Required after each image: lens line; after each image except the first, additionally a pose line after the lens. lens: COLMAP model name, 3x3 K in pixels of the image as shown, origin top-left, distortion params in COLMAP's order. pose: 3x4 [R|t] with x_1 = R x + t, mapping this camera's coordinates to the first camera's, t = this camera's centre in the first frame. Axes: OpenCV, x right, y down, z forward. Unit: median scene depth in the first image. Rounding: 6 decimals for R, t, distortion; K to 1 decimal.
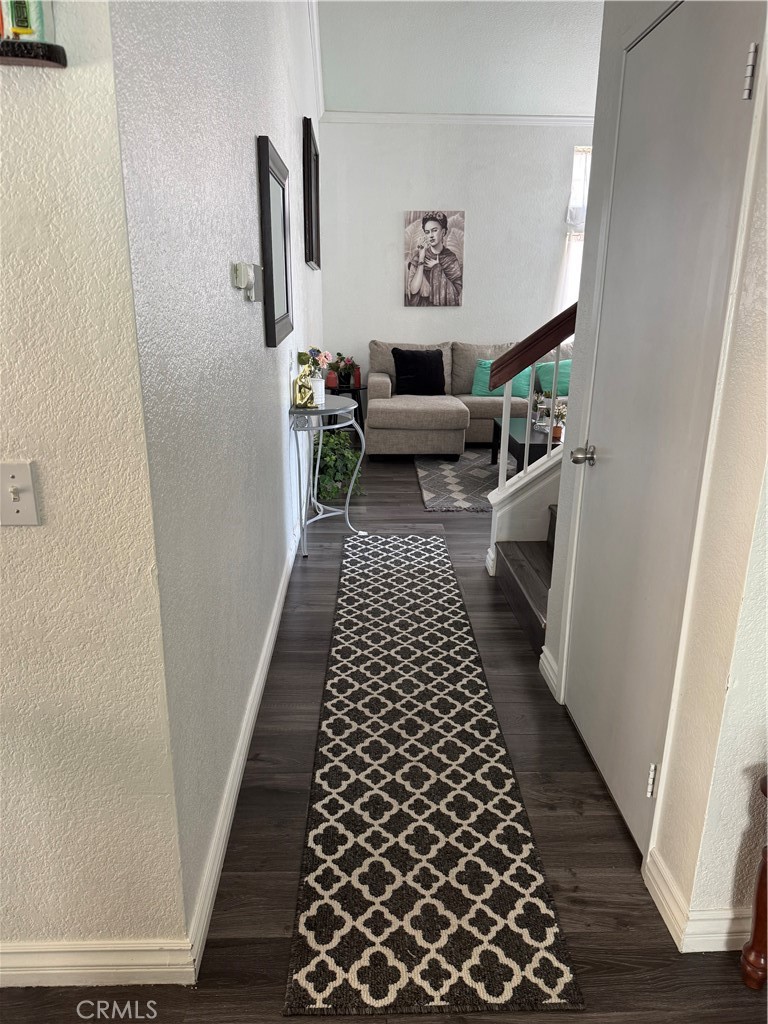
lens RADIAL K [[715.9, 0, 375.9], [0, 715.9, 512.6], [0, 0, 1]] dist [0.029722, -0.043696]
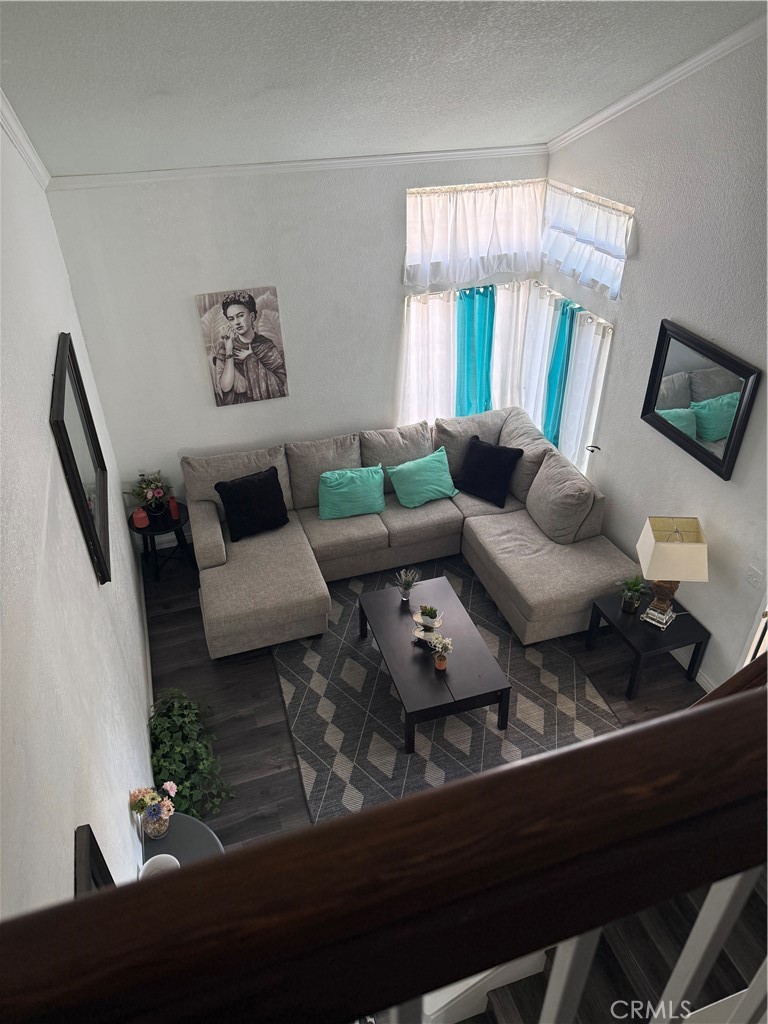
lens RADIAL K [[715.9, 0, 388.7], [0, 715.9, 512.8], [0, 0, 1]] dist [0.029722, -0.043696]
pose [[0.956253, -0.184815, 0.226769, 0.020505], [0.106208, 0.941603, 0.319537, -0.418174], [-0.272582, -0.281473, 0.920039, 0.196956]]
